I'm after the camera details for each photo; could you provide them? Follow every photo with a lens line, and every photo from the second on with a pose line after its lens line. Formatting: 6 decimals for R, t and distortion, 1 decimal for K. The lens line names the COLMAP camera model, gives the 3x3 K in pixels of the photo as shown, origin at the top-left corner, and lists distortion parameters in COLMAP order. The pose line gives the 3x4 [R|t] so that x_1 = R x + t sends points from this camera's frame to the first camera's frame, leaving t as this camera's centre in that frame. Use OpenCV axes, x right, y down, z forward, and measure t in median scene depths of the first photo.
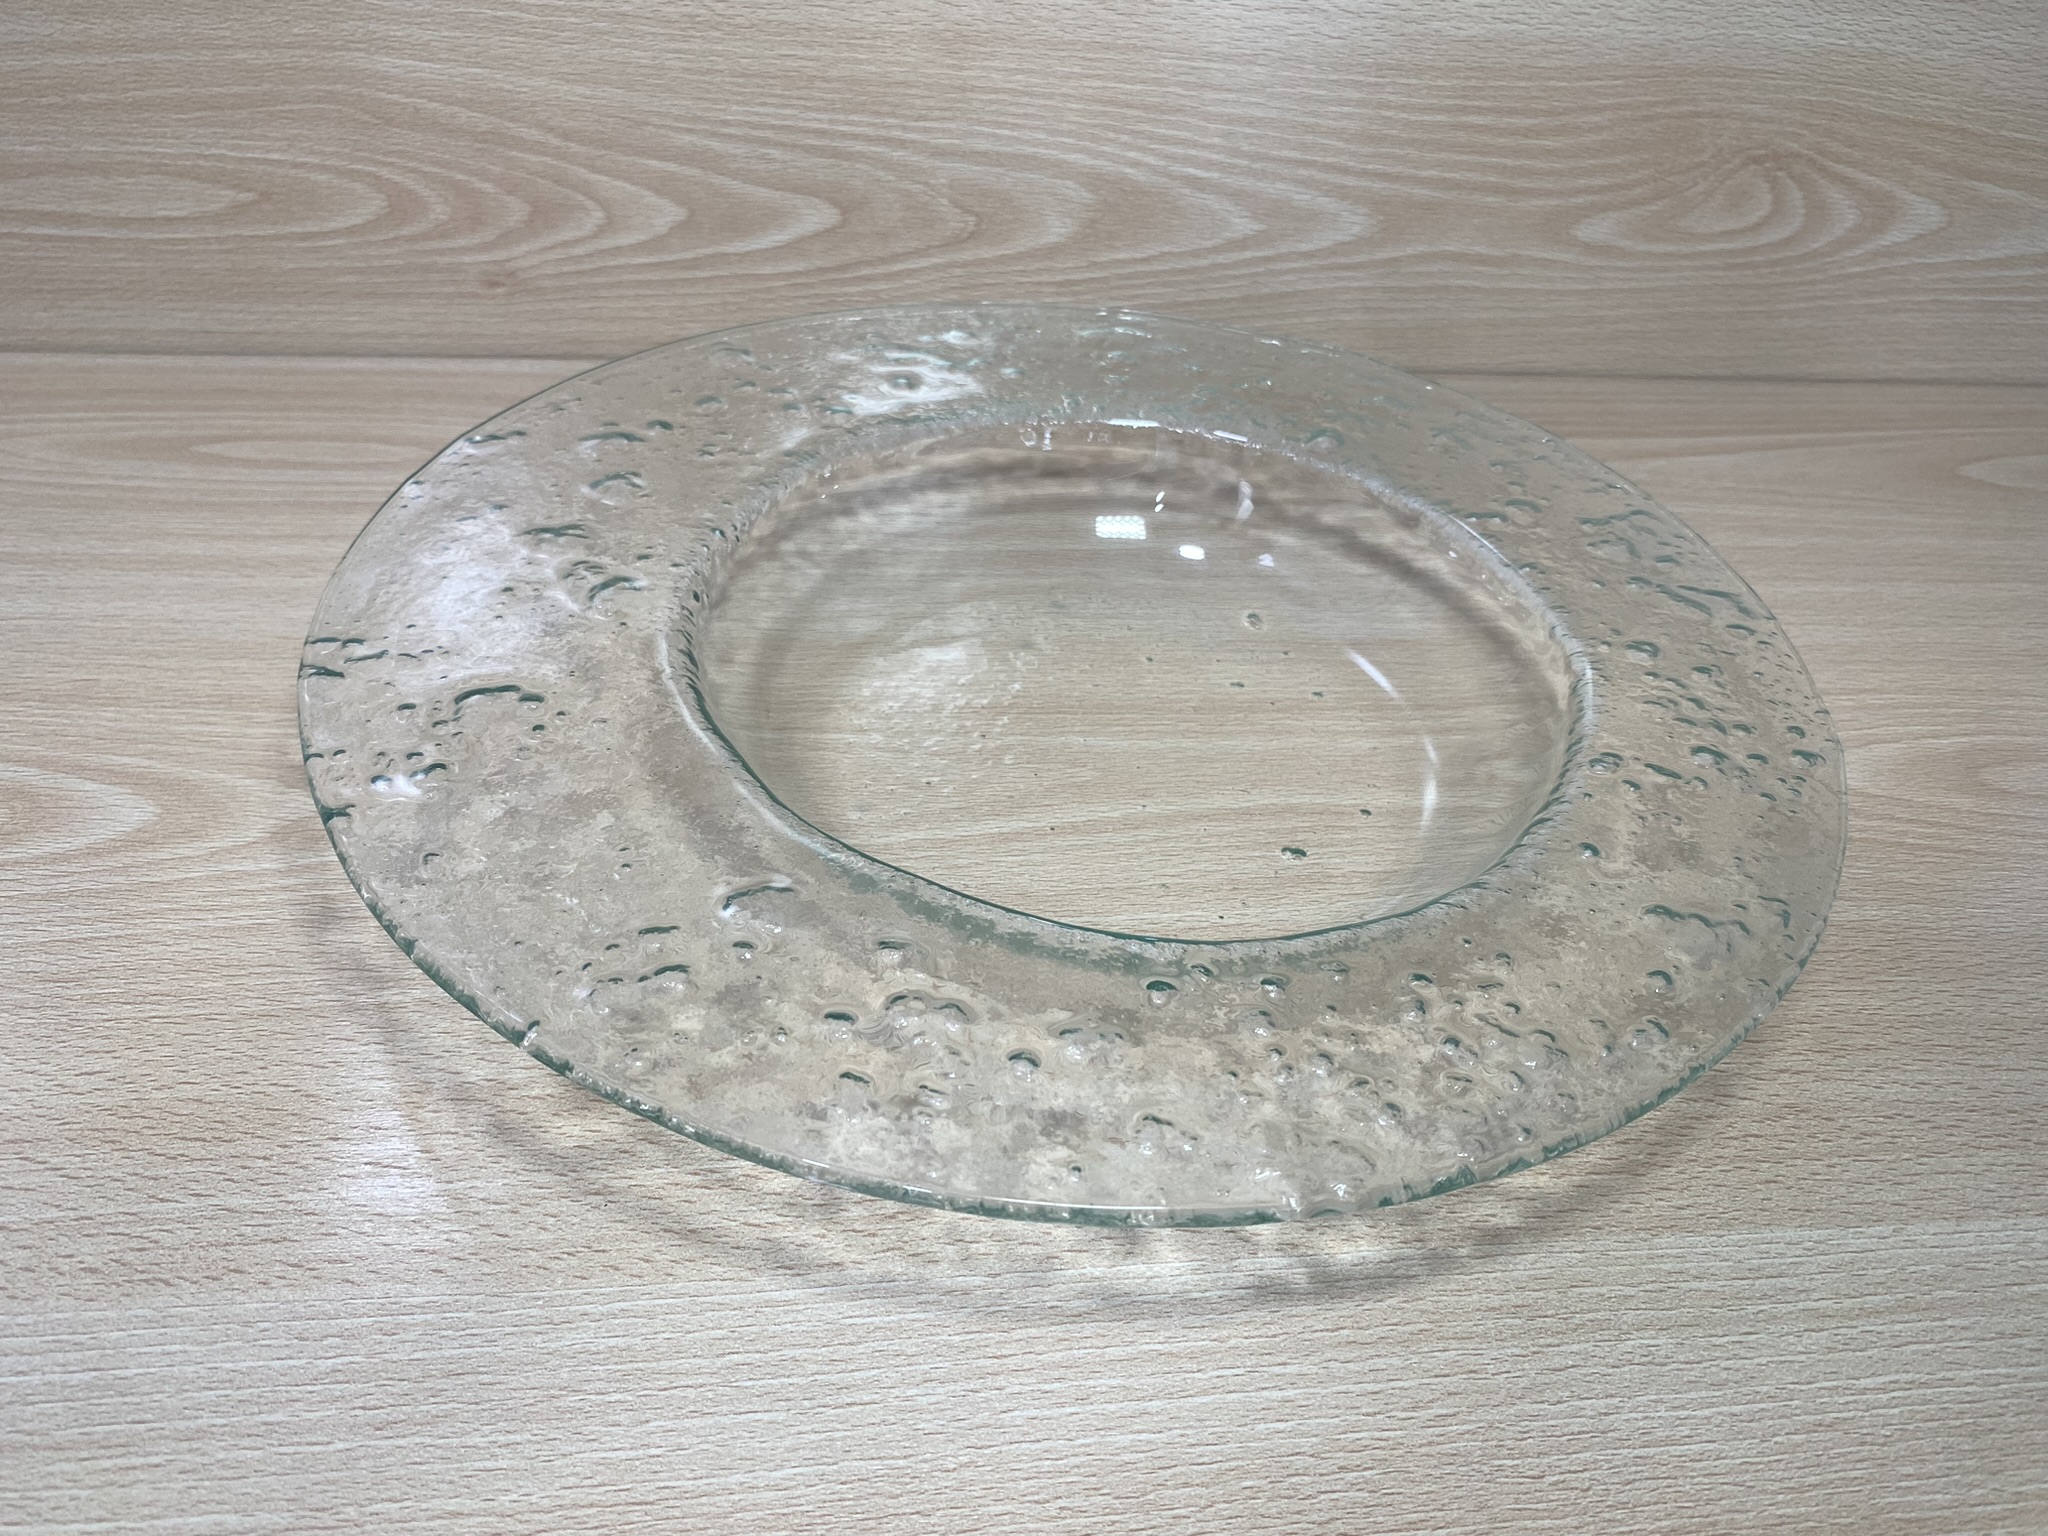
lens RADIAL K [[1565.5, 0, 994.7], [0, 1565.5, 756.2], [0, 0, 1]] dist [-0.015810, 0.016510]
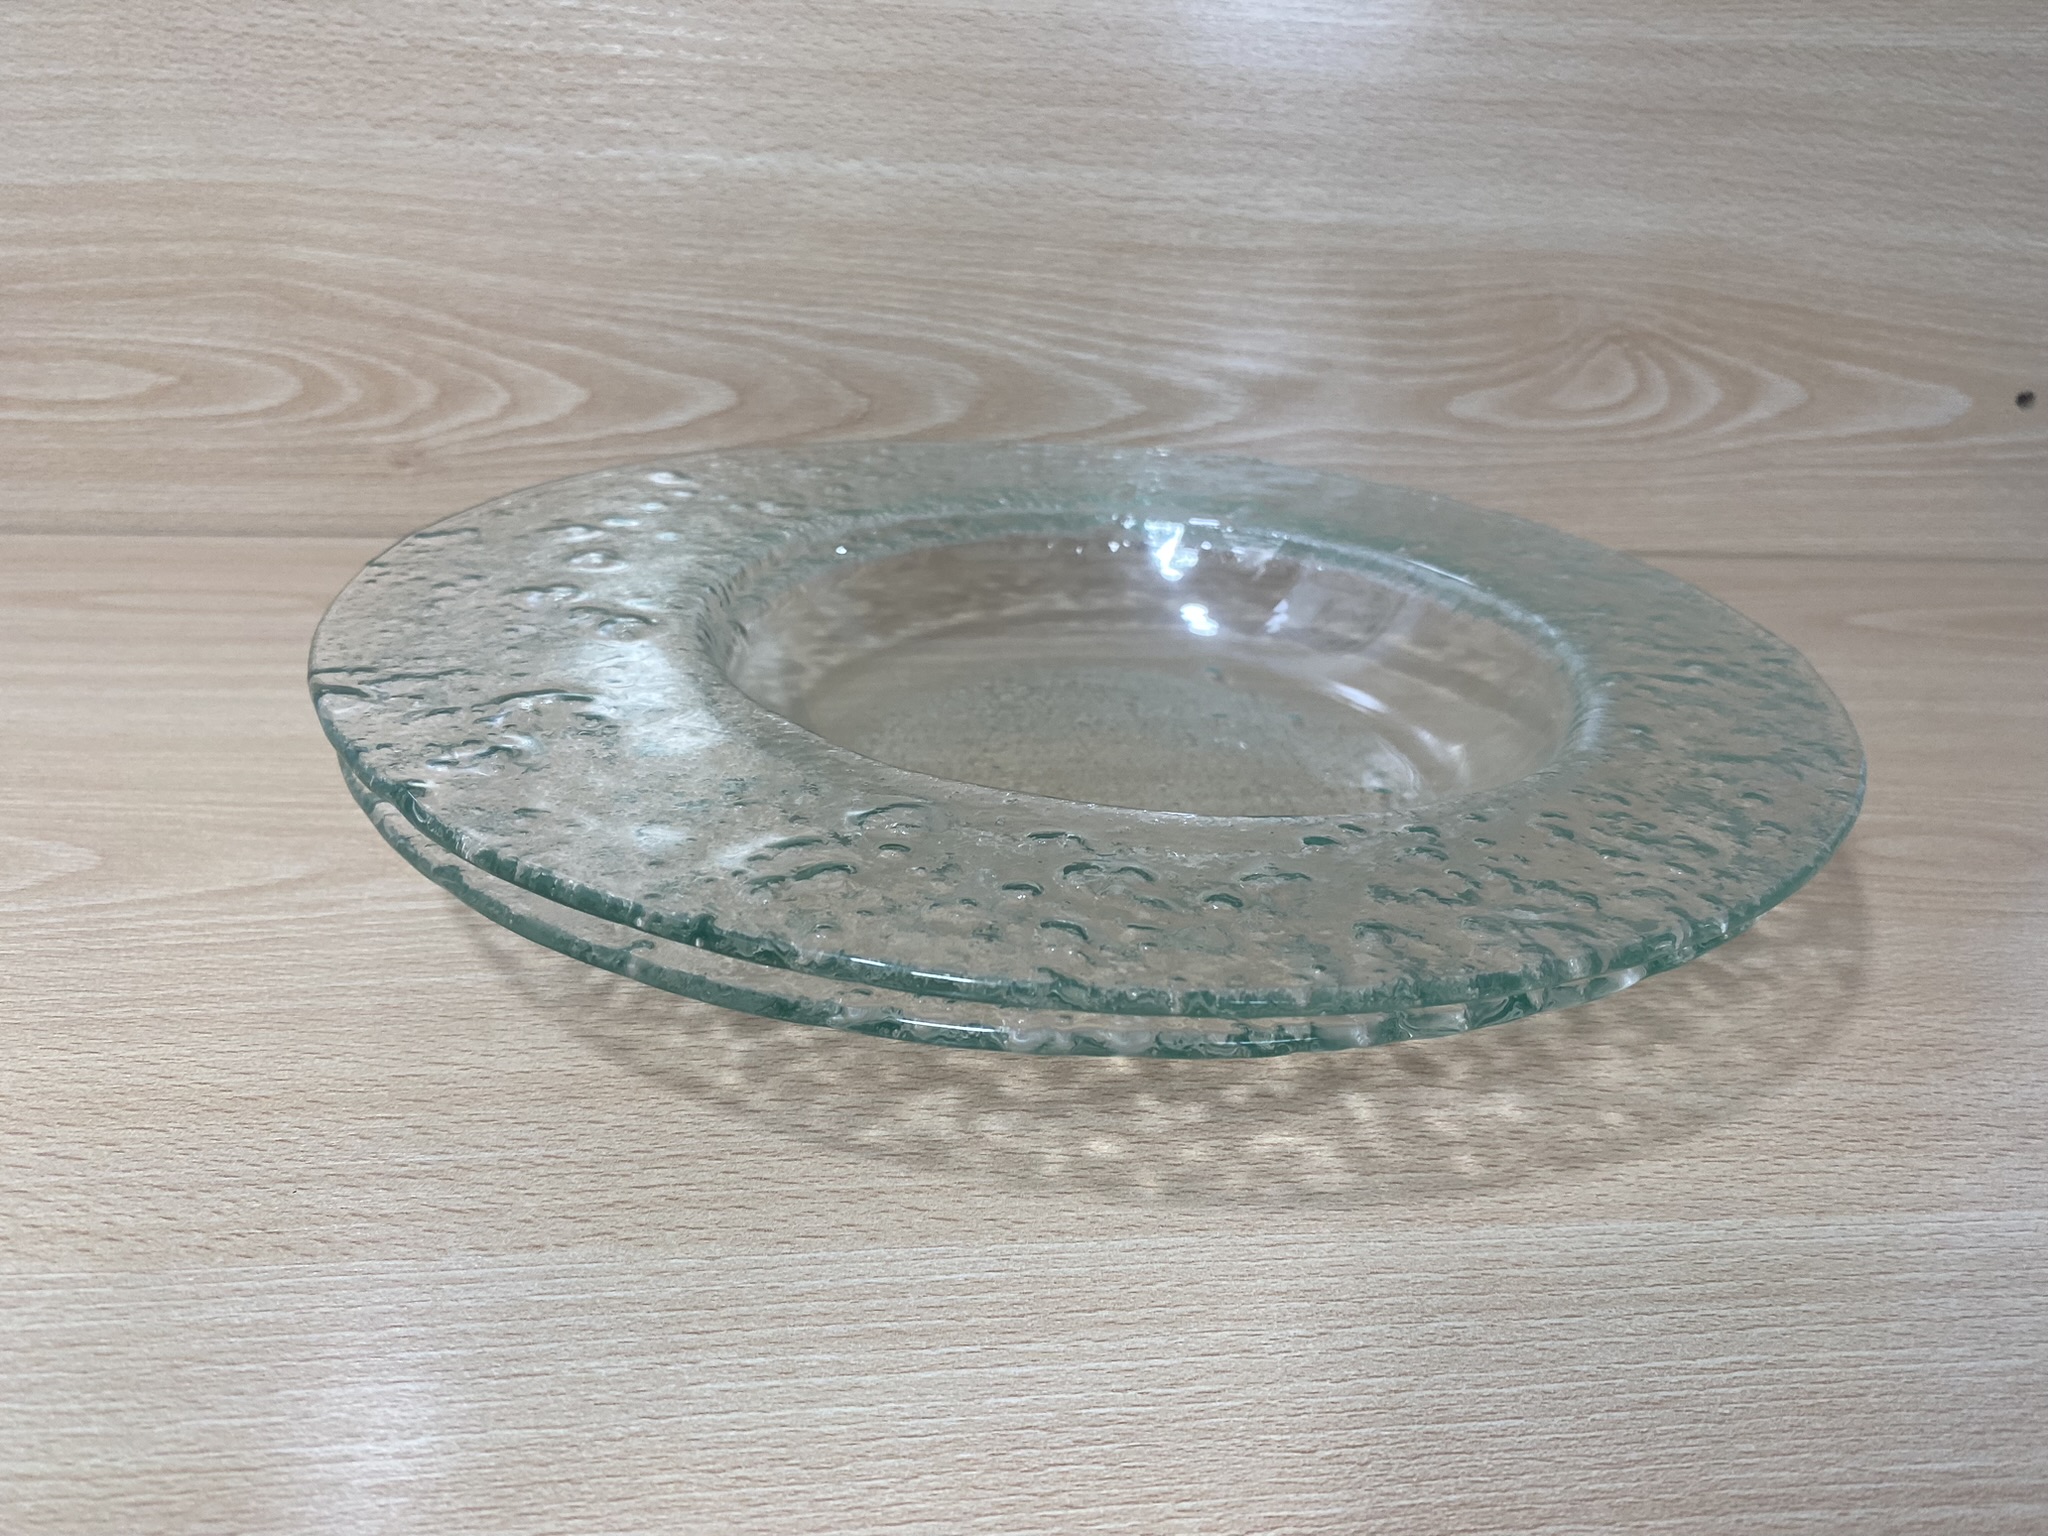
lens RADIAL K [[1577.2, 0, 1023.4], [0, 1577.2, 764.4], [0, 0, 1]] dist [-0.023641, 0.022343]
pose [[0.999876, -0.014287, -0.006696, 0.182571], [0.012352, 0.972817, -0.231246, 0.263279], [0.009818, 0.231135, 0.972872, 0.066331]]
